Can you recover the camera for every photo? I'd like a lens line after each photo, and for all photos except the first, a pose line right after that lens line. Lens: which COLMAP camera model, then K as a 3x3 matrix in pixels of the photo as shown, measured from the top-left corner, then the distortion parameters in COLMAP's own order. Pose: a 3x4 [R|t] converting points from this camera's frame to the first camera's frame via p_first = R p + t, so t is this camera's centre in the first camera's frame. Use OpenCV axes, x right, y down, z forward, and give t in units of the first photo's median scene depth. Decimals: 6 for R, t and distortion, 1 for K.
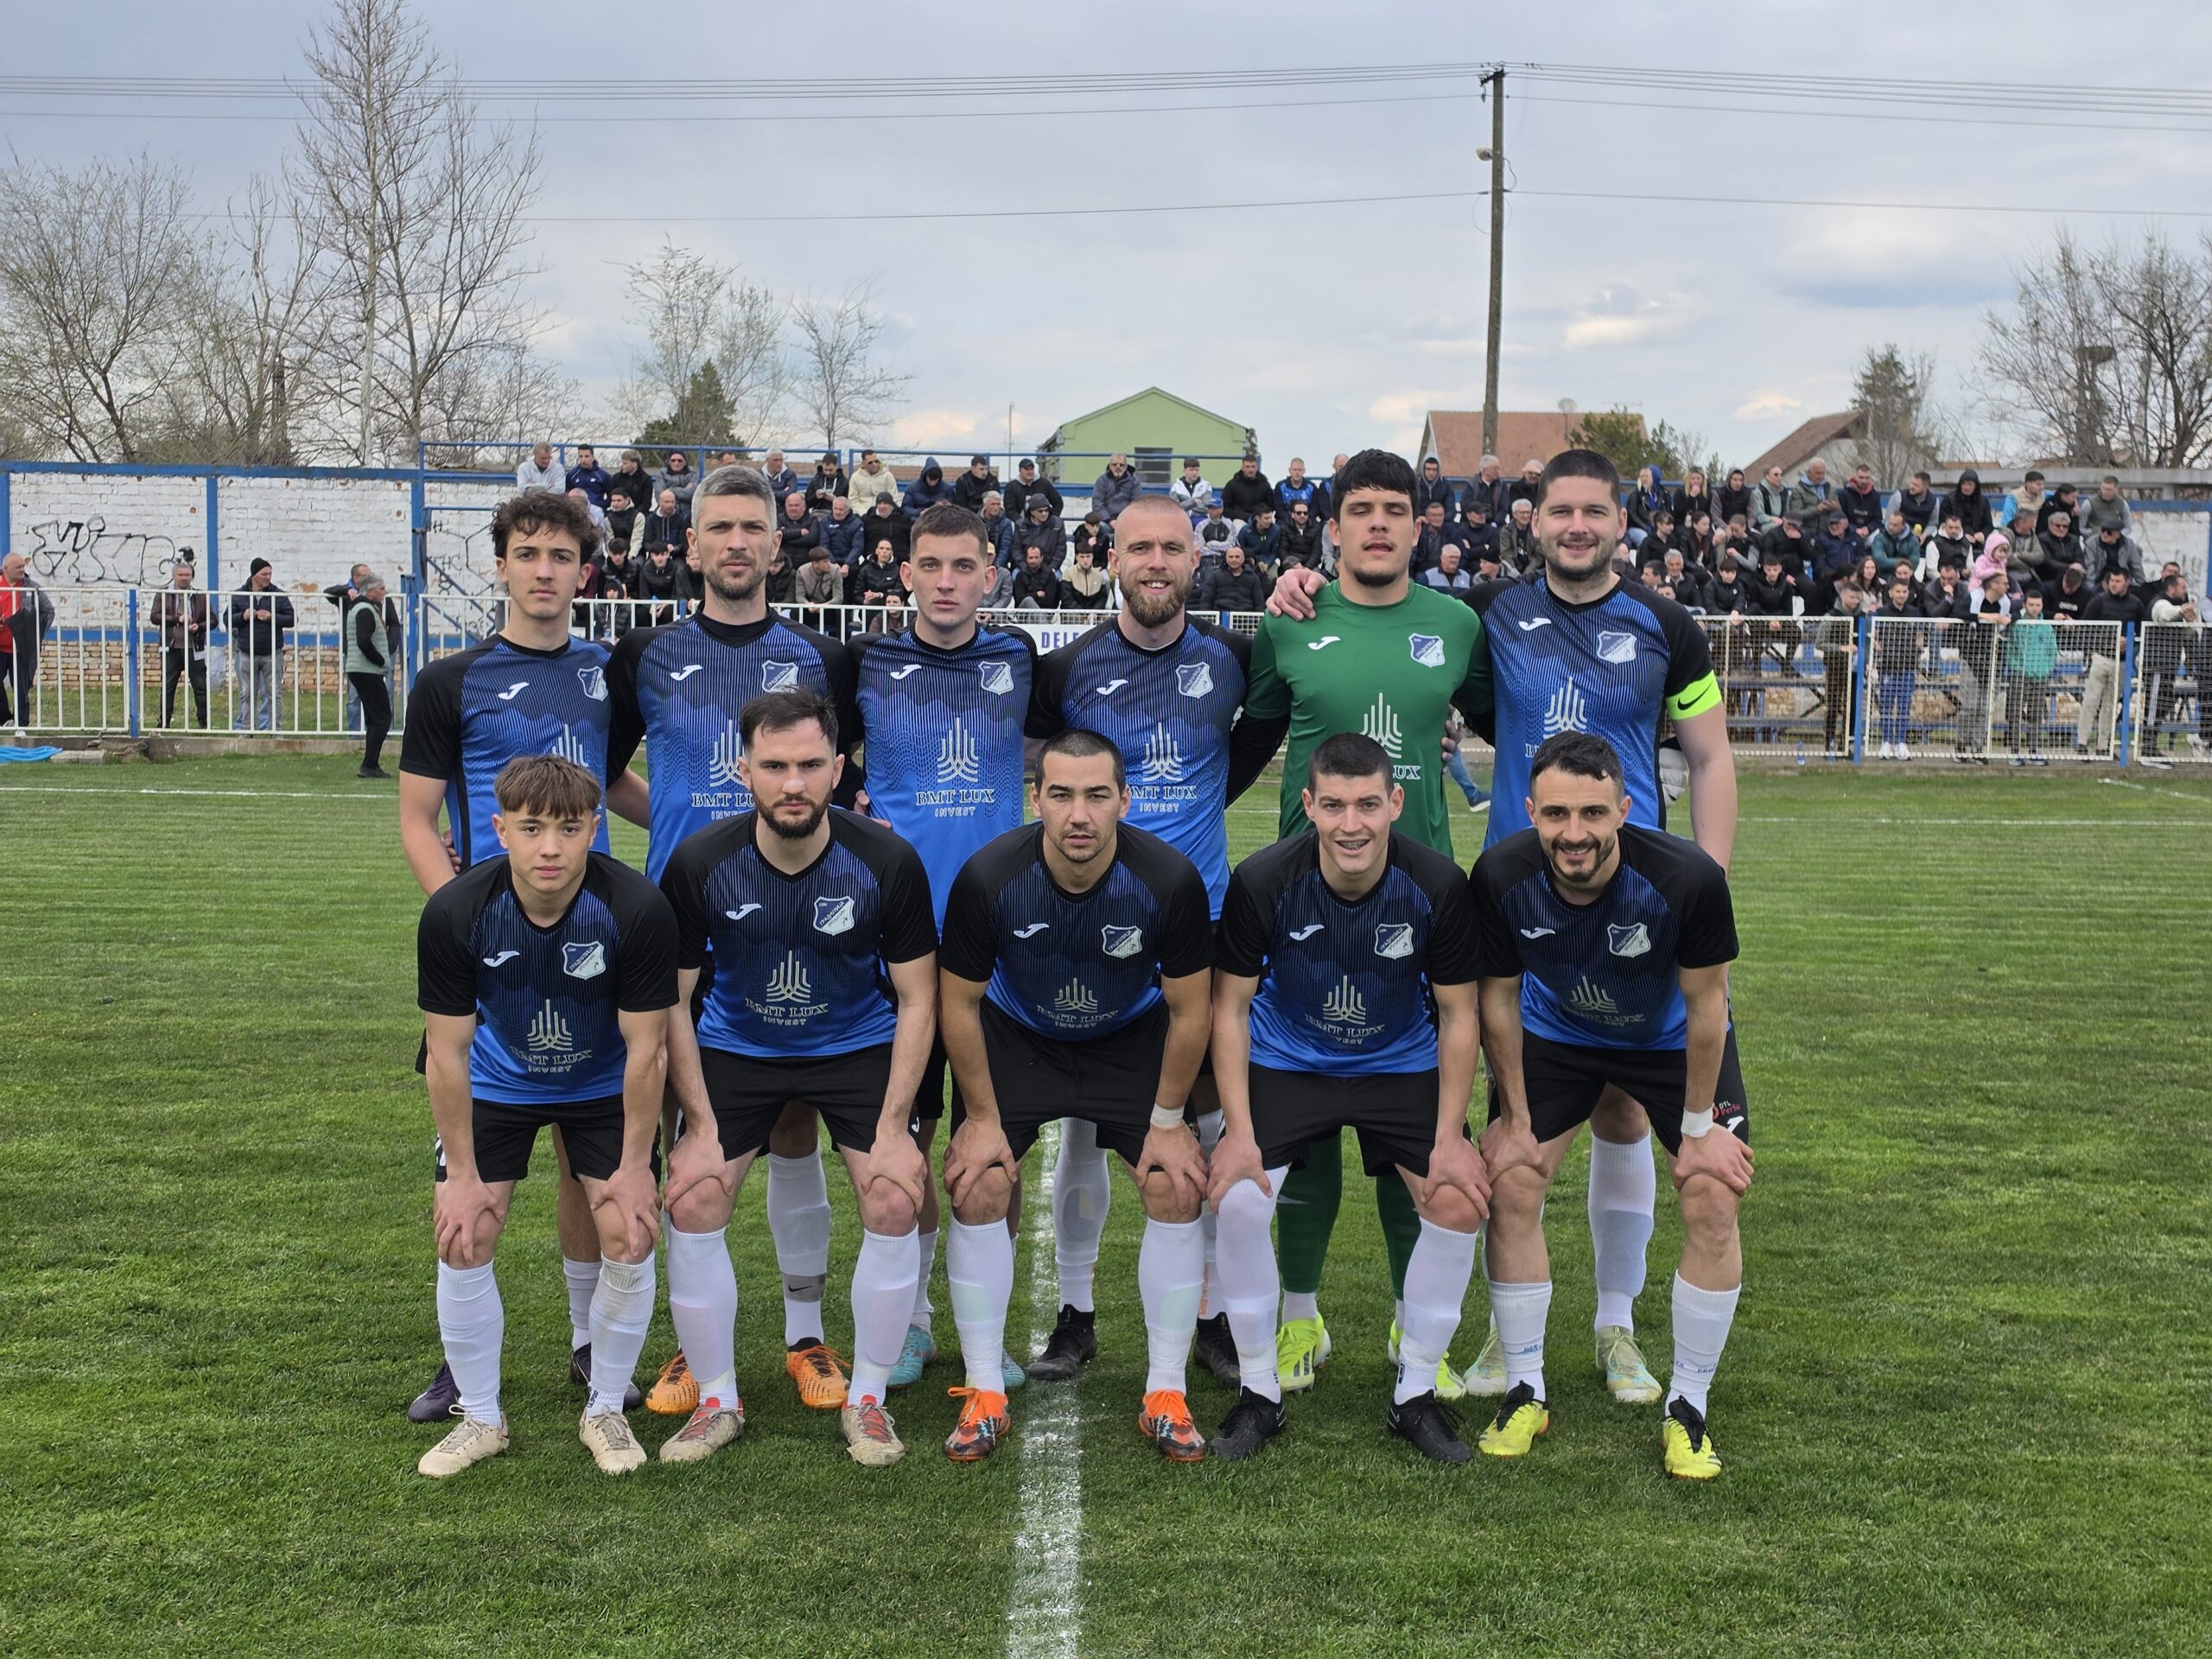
lens RADIAL K [[2947.9, 0, 1106.0], [0, 2947.9, 829.5], [0, 0, 1]] dist [0.090286, -0.102918]
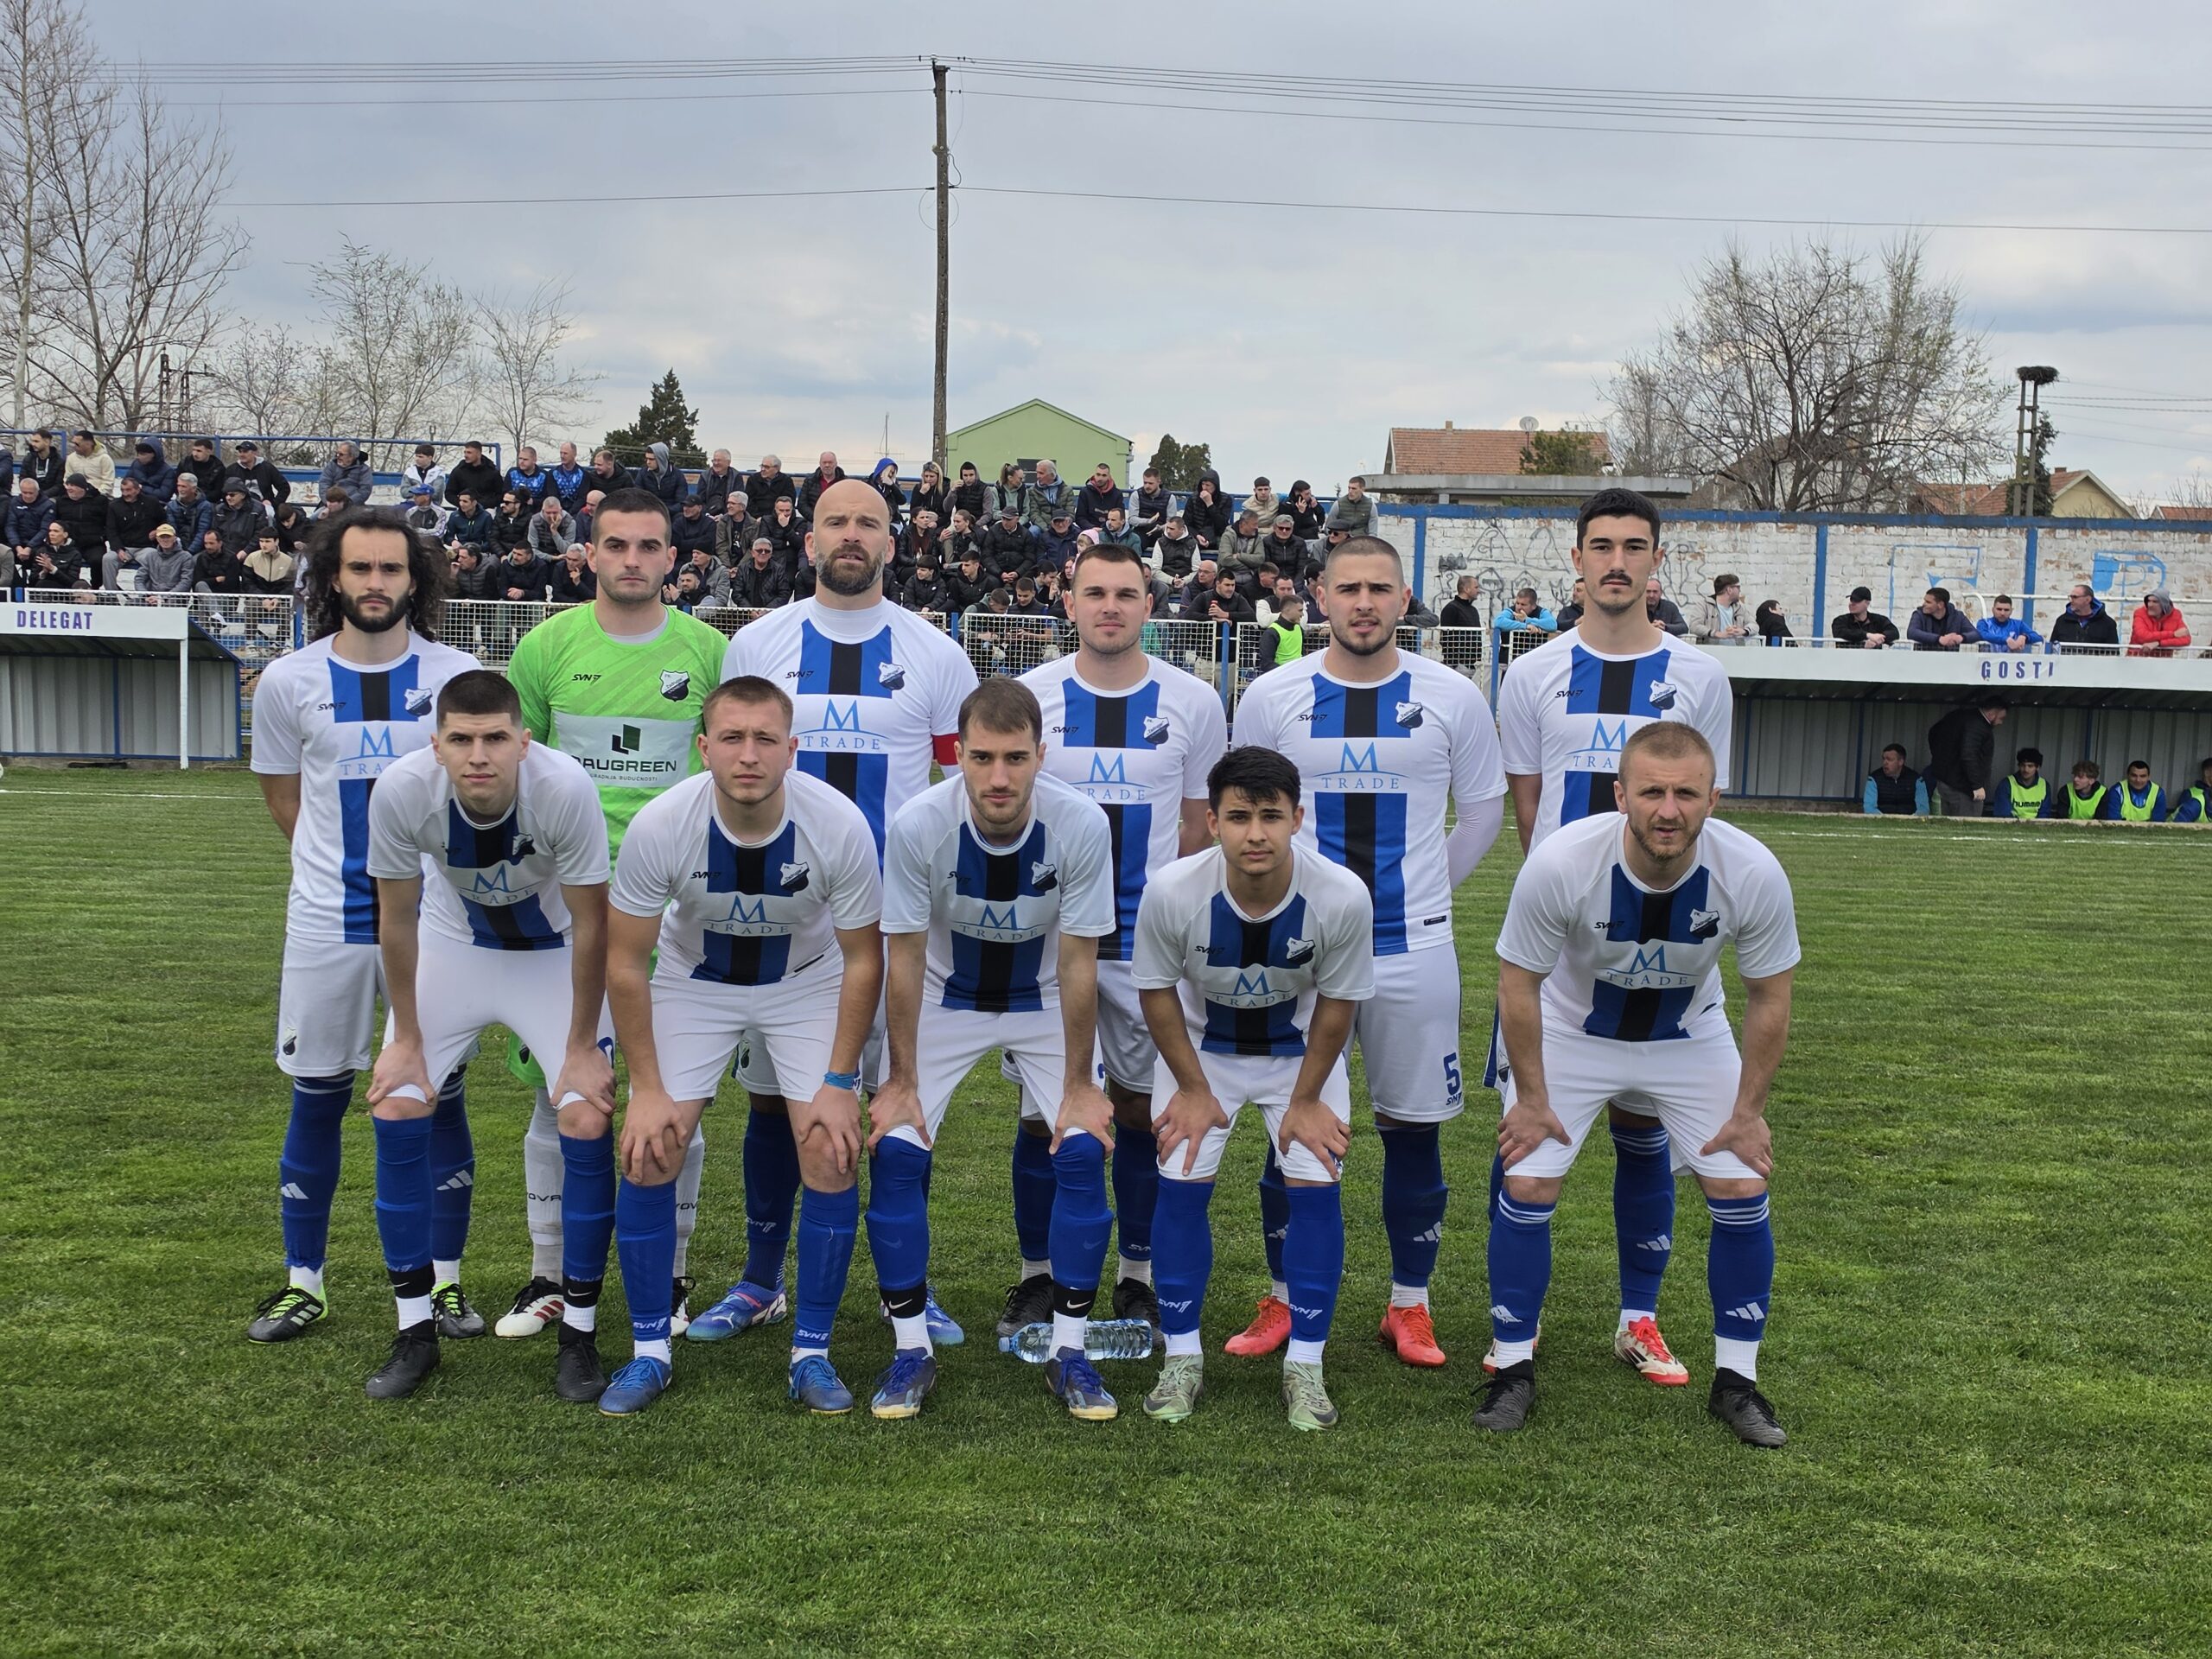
lens RADIAL K [[2947.9, 0, 1106.0], [0, 2947.9, 829.5], [0, 0, 1]] dist [0.090286, -0.102918]
pose [[0.999299, 0.014196, -0.034641, 0.223663], [-0.014416, 0.999878, -0.006092, 0.003797], [0.034551, 0.006587, 0.999381, 0.017692]]
